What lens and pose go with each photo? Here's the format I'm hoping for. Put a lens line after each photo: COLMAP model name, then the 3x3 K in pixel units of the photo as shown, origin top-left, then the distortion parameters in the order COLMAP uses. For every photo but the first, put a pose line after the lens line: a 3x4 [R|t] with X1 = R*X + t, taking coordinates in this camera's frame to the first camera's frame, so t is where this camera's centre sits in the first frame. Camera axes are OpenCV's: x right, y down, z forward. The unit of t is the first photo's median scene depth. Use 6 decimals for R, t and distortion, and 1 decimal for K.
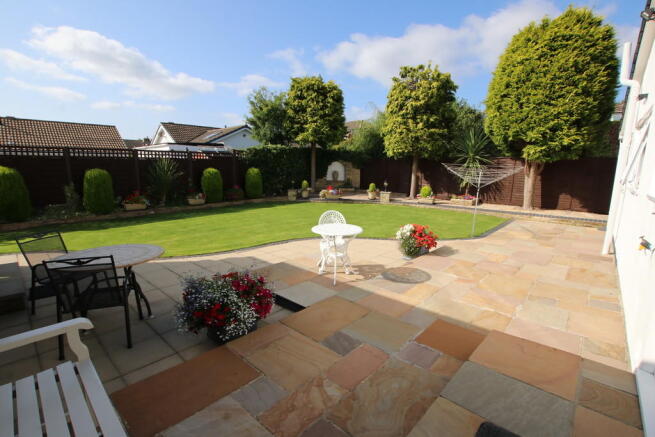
lens RADIAL K [[302.5, 0, 326.0], [0, 302.5, 220.0], [0, 0, 1]] dist [-0.030991, -0.000447]
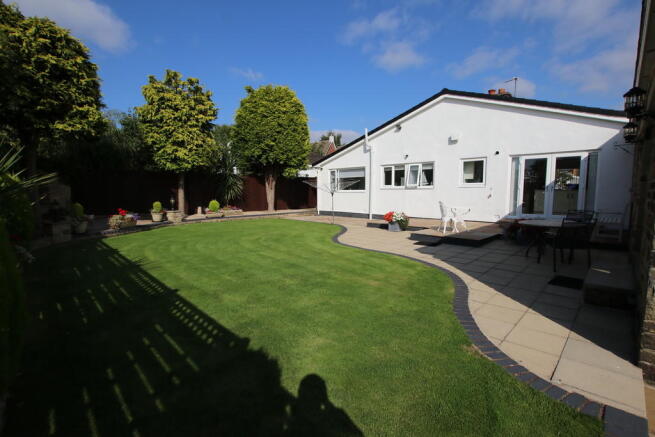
lens RADIAL K [[302.5, 0, 327.6], [0, 302.5, 218.3], [0, 0, 1]] dist [-0.030991, -0.000447]
pose [[0.041423, -0.102424, 0.993878, -0.619192], [0.179257, 0.979353, 0.093456, -0.074031], [-0.982930, 0.174289, 0.058928, 0.535758]]
